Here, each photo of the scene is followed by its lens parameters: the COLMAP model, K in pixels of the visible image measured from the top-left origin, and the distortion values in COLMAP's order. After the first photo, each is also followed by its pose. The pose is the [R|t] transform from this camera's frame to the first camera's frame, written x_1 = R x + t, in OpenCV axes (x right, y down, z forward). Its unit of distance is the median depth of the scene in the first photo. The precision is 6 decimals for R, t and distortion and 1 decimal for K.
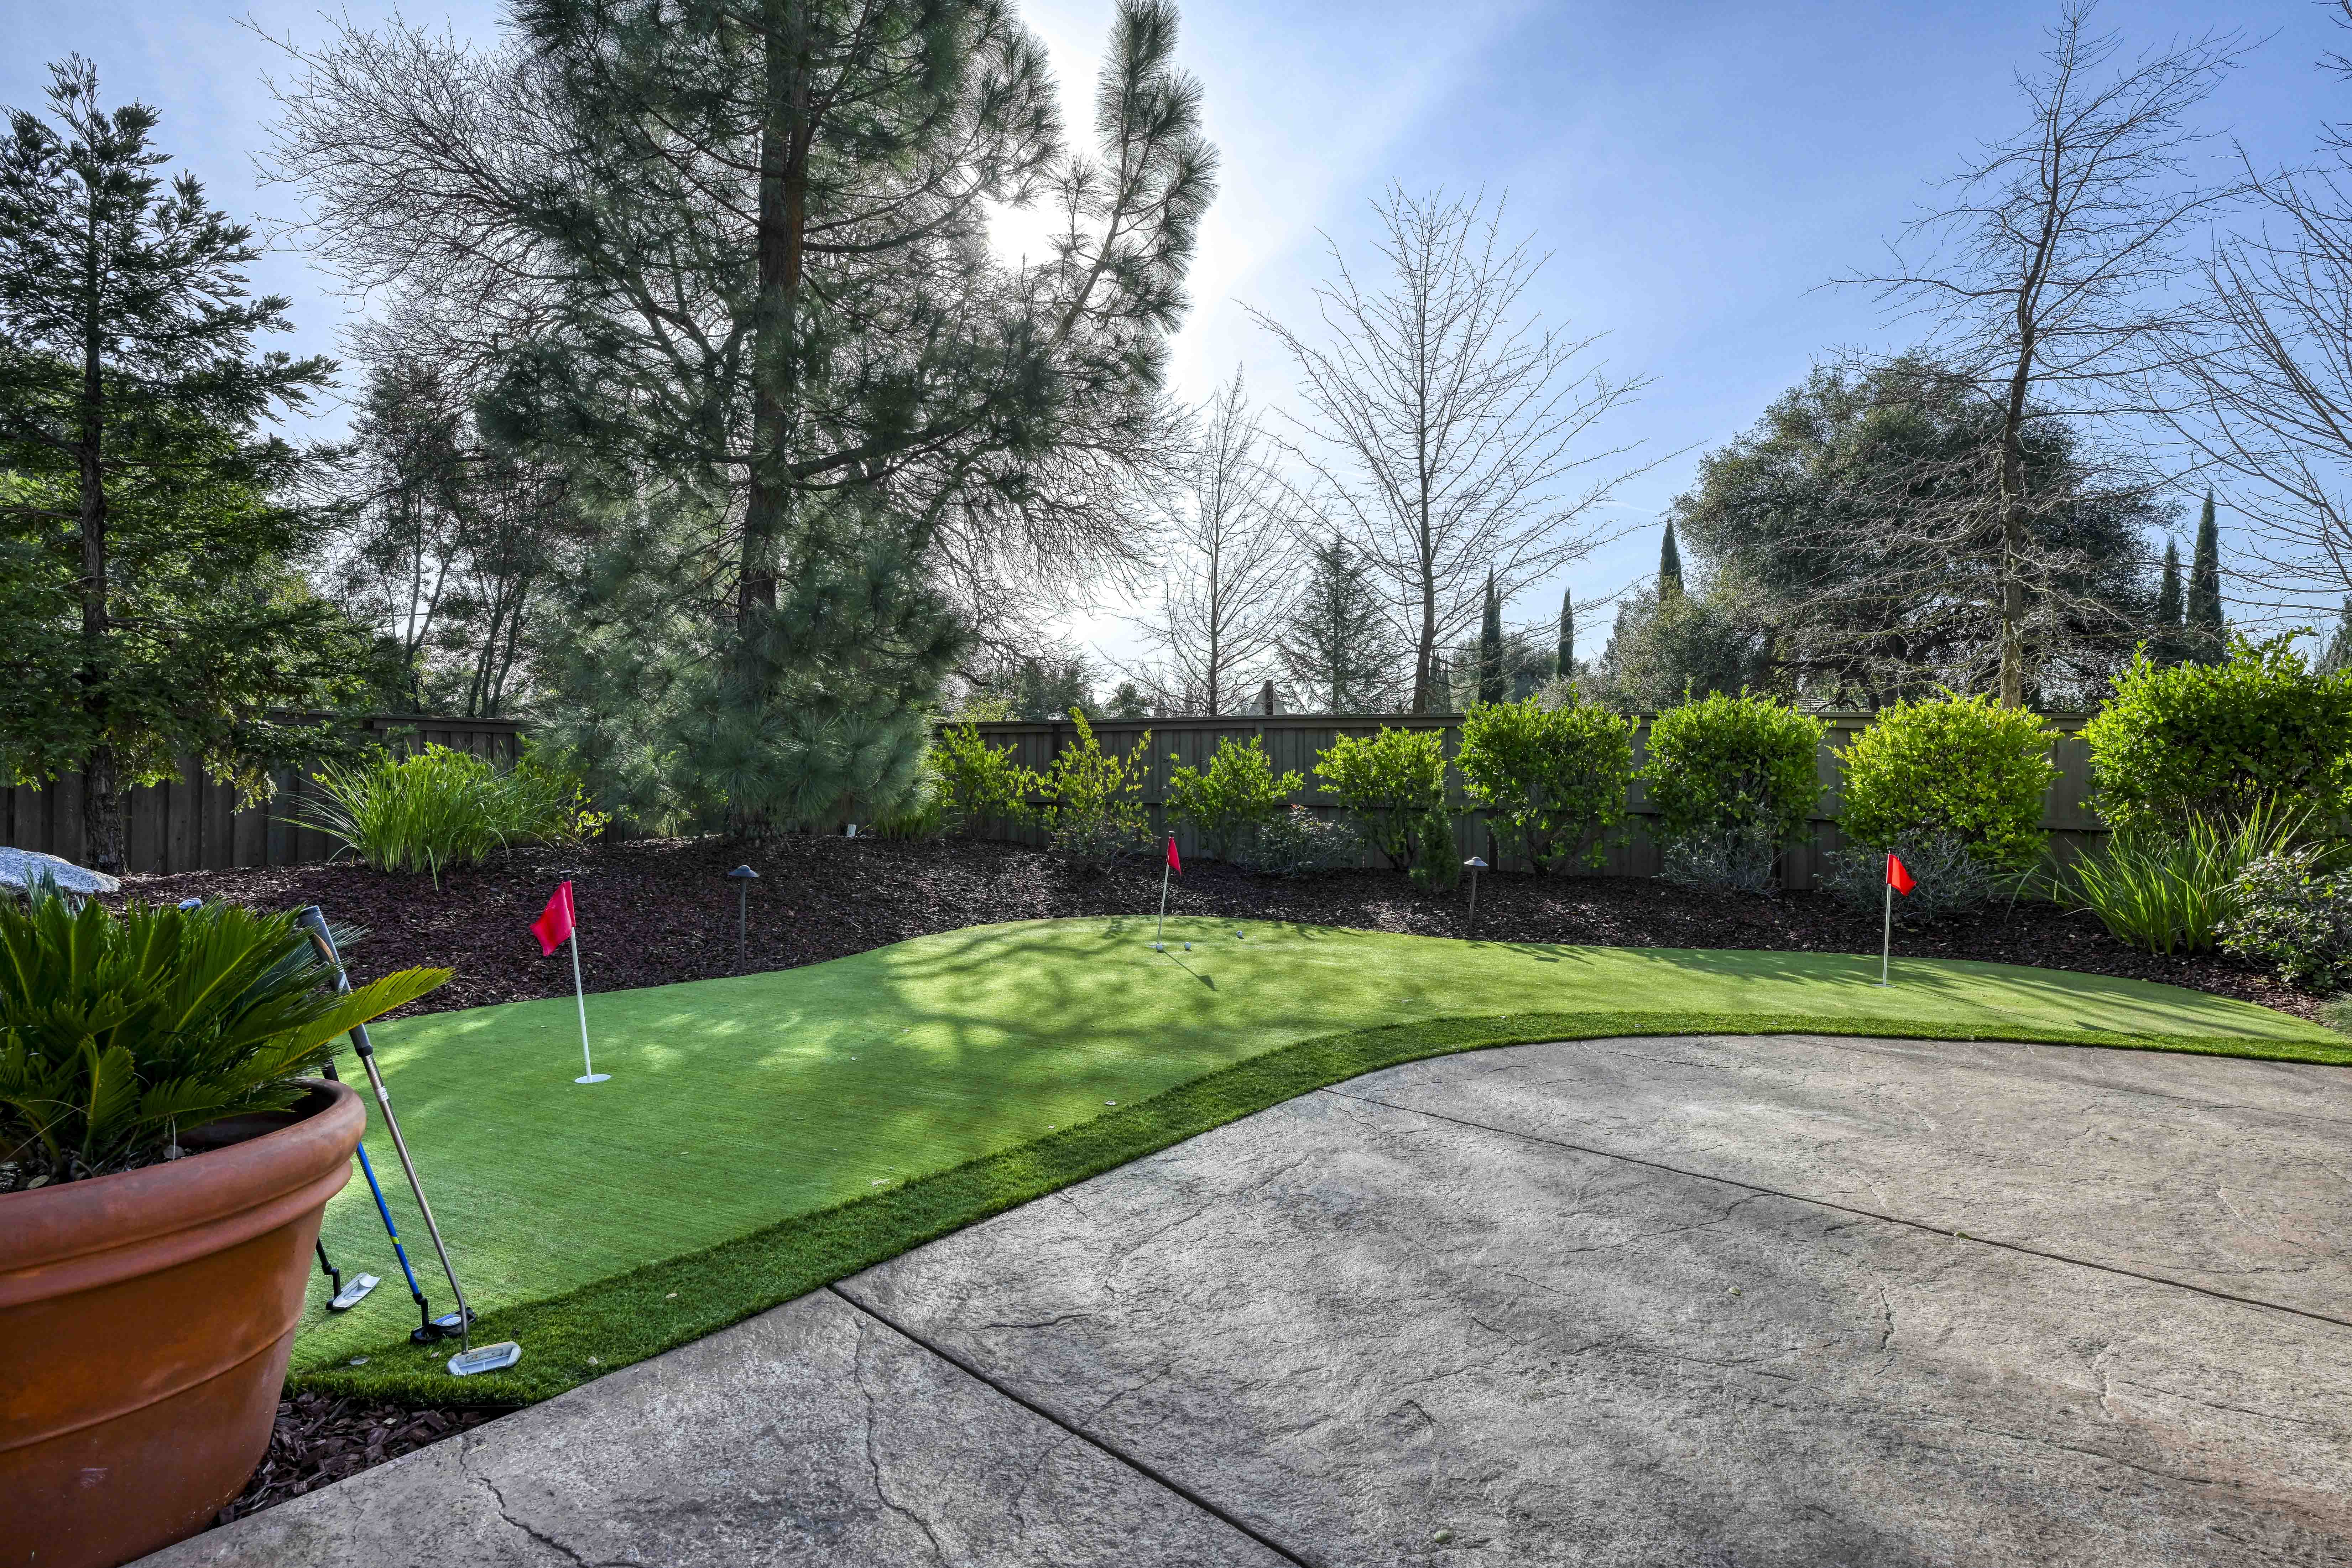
lens RADIAL K [[1086.3, 0, 1176.0], [0, 1086.3, 784.0], [0, 0, 1]] dist [0.002006, 0.000123]
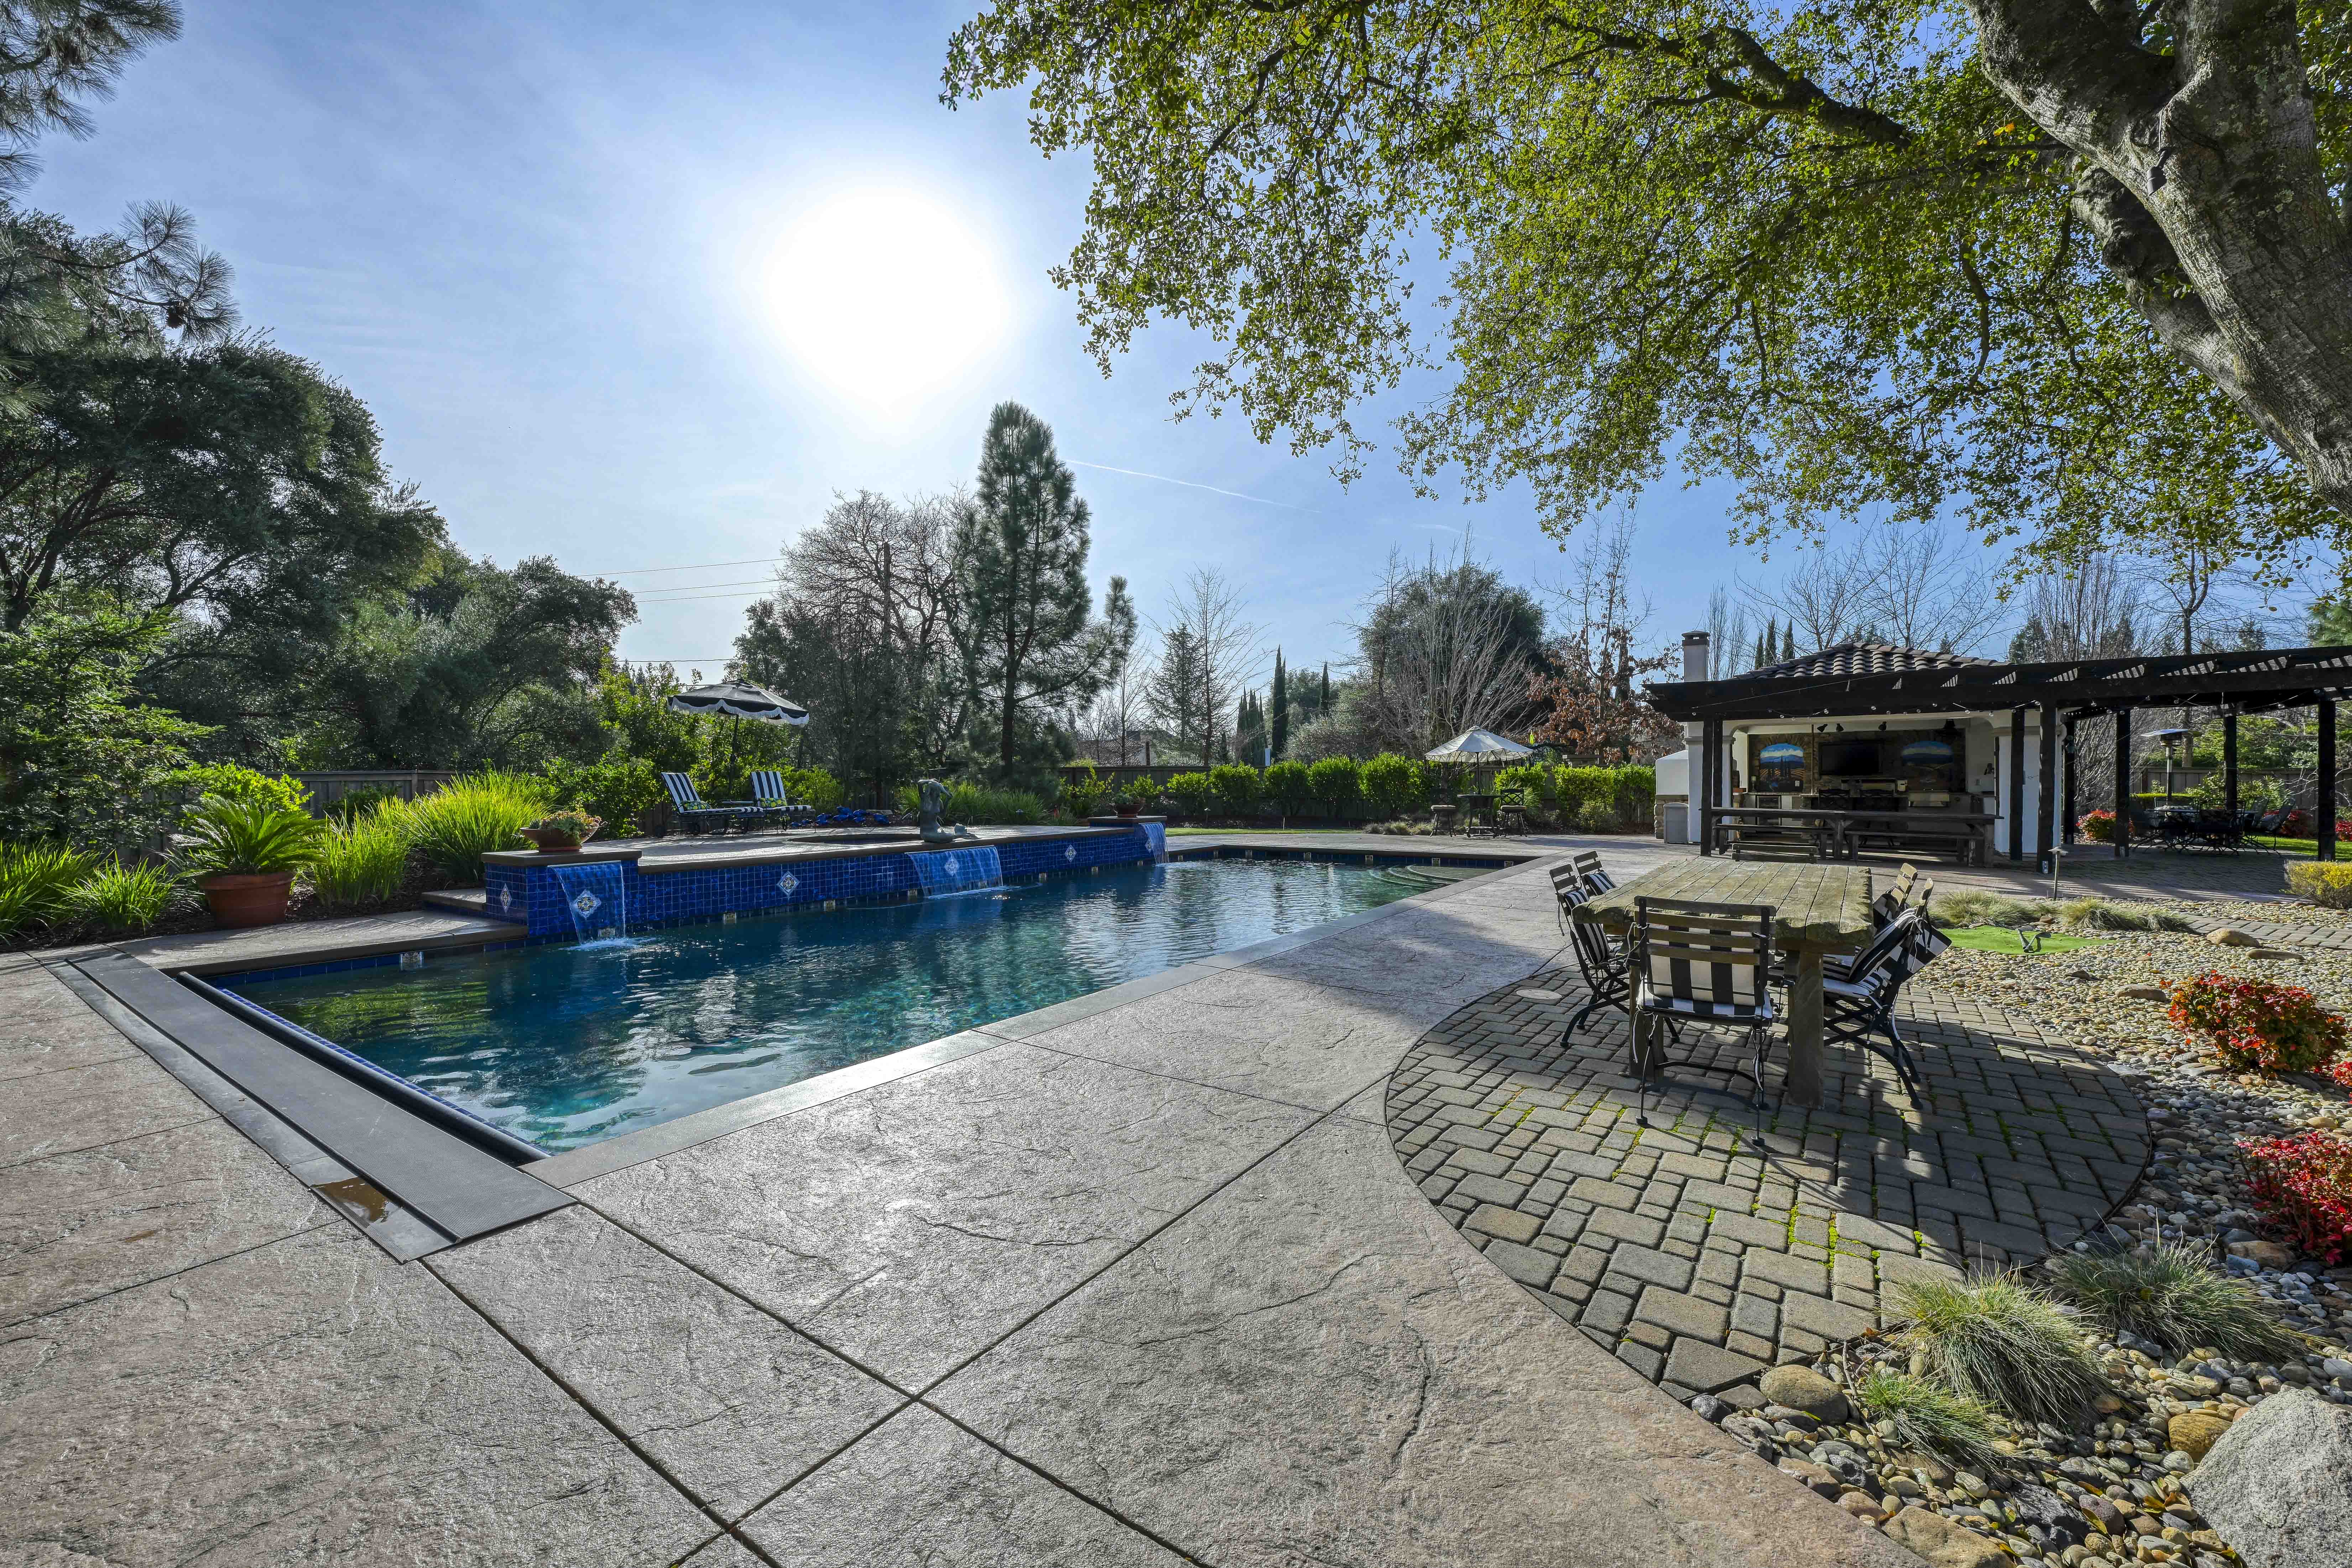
lens RADIAL K [[920.1, 0, 1176.0], [0, 920.1, 784.0], [0, 0, 1]] dist [0.000331, -0.000051]
pose [[0.991296, -0.009122, 0.131338, -0.198620], [0.008947, 0.999958, 0.001916, -0.019125], [-0.131350, -0.000724, 0.991336, -1.662654]]
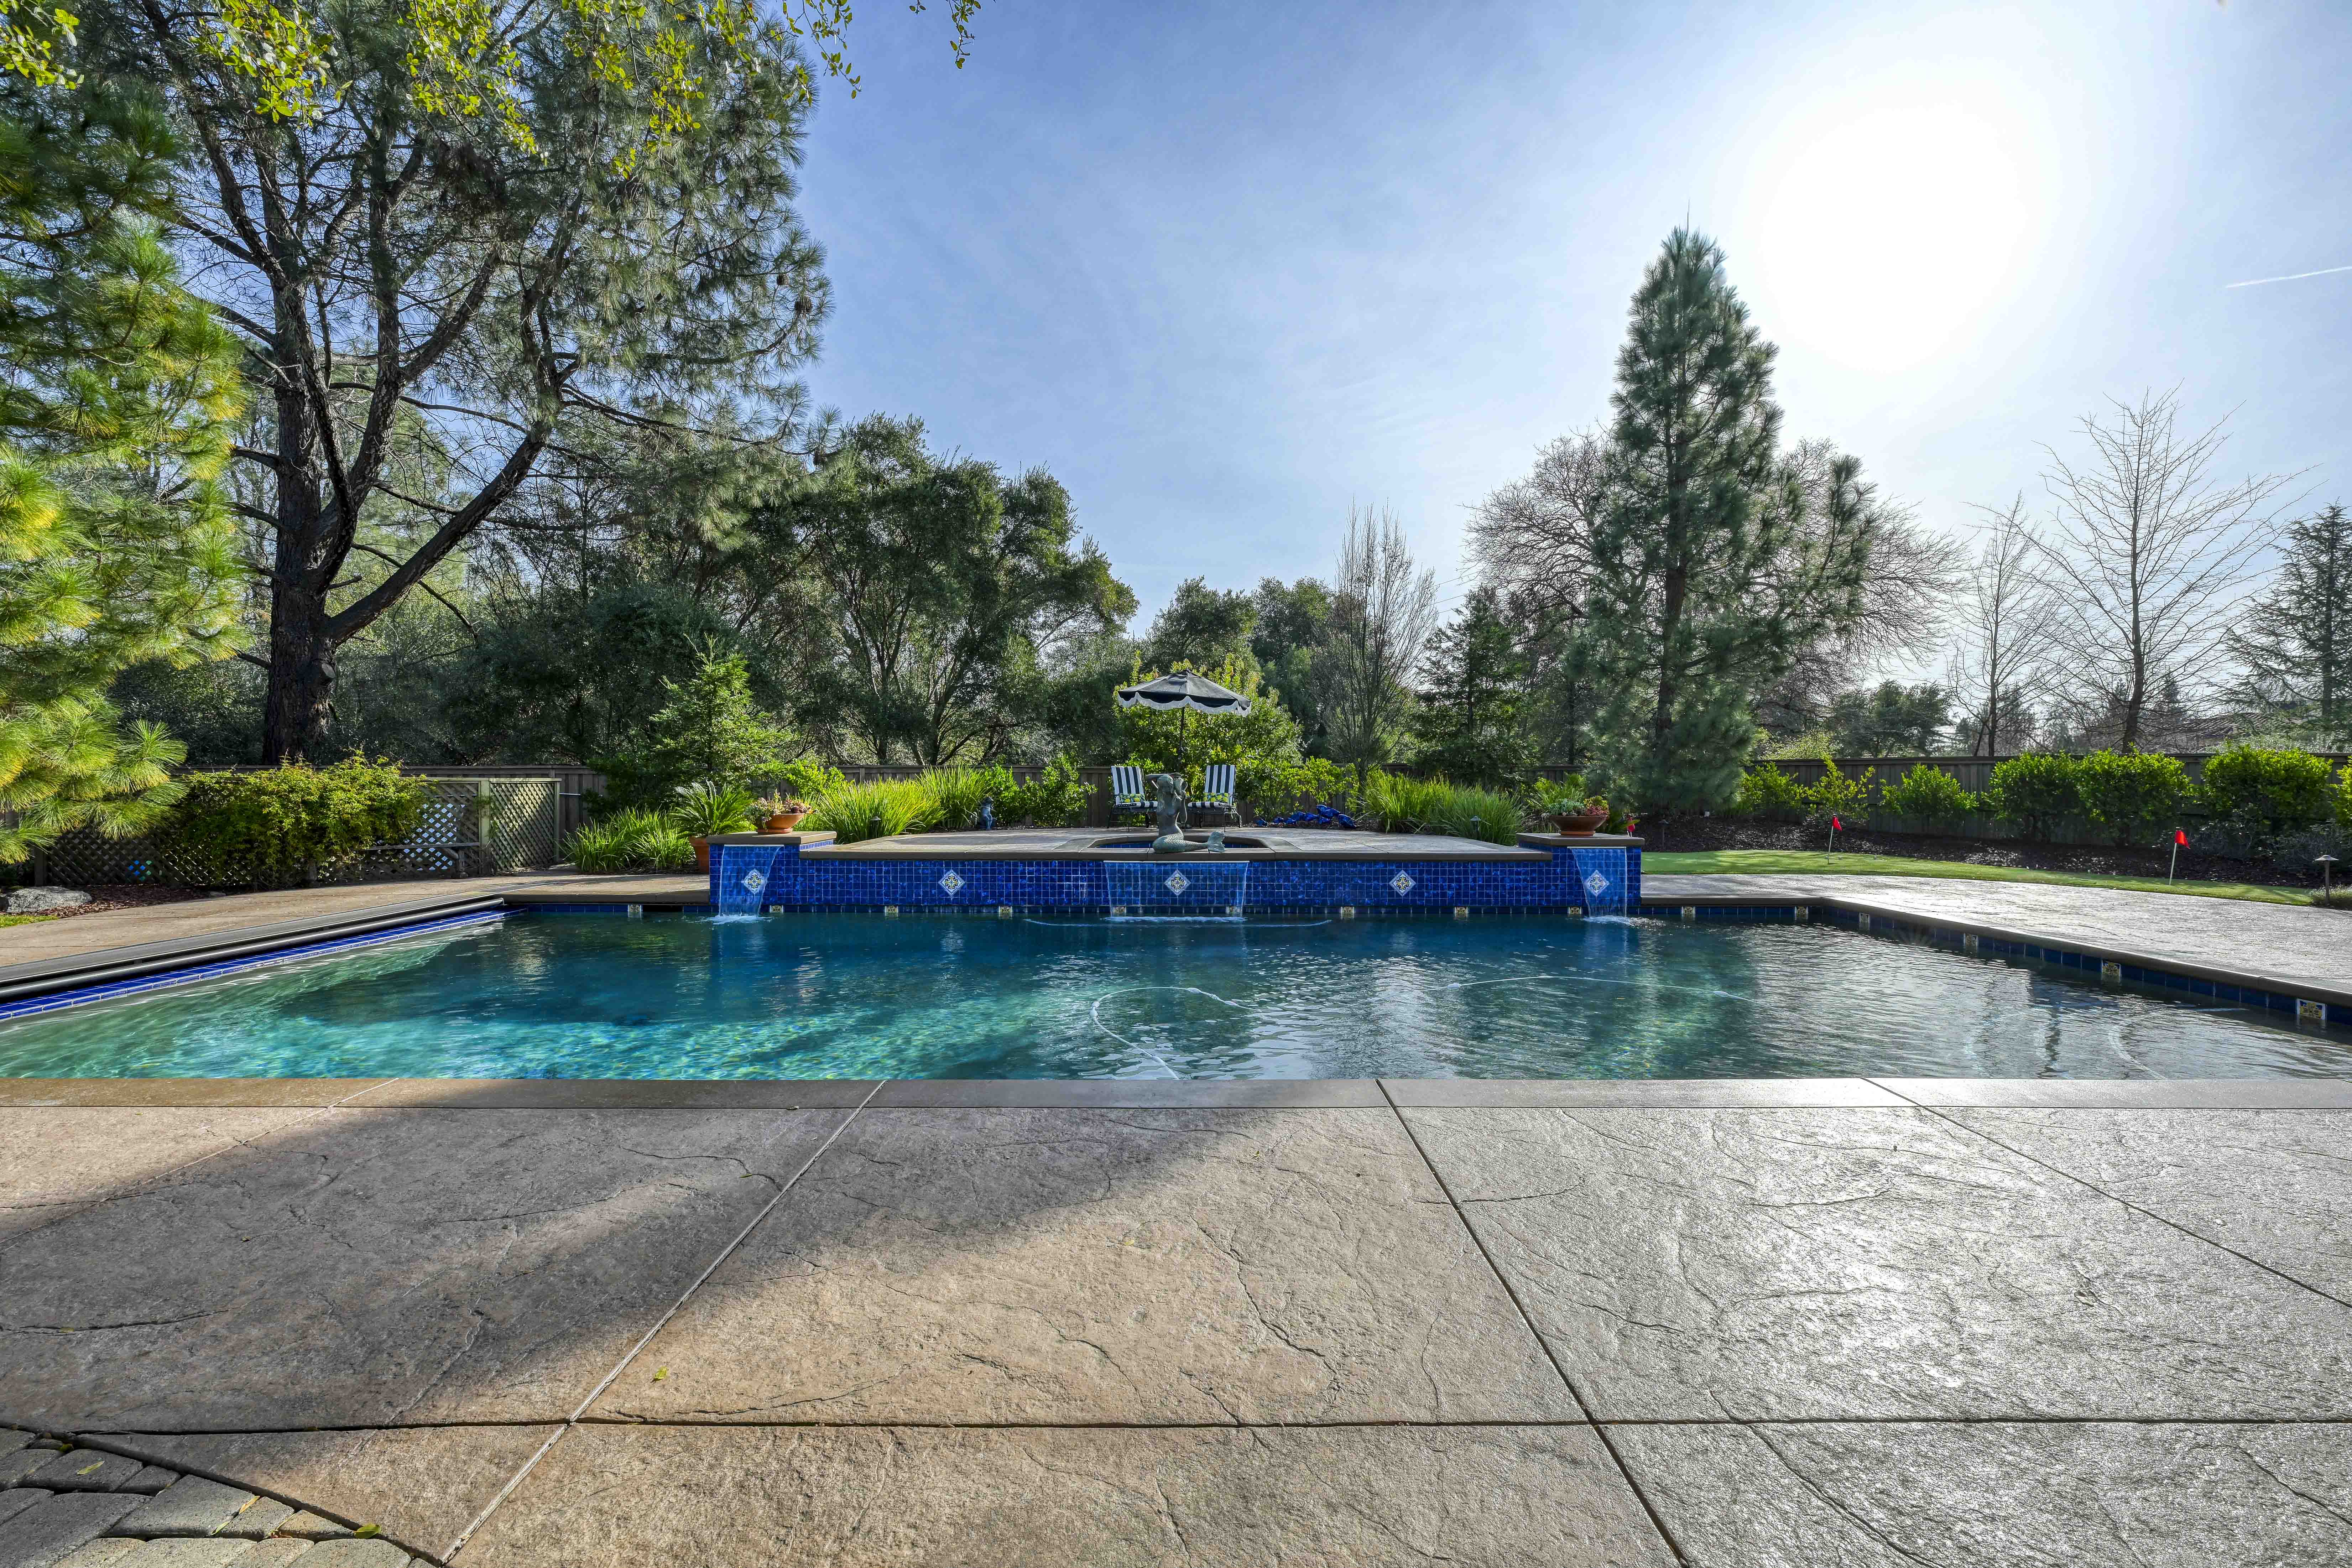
lens RADIAL K [[943.1, 0, 1176.0], [0, 943.1, 784.0], [0, 0, 1]] dist [0.000123, -0.004563]
pose [[0.679820, 0.002010, -0.733376, 0.375662], [-0.002500, 0.999997, 0.000423, -0.015366], [0.733374, 0.001546, 0.679823, -1.109685]]
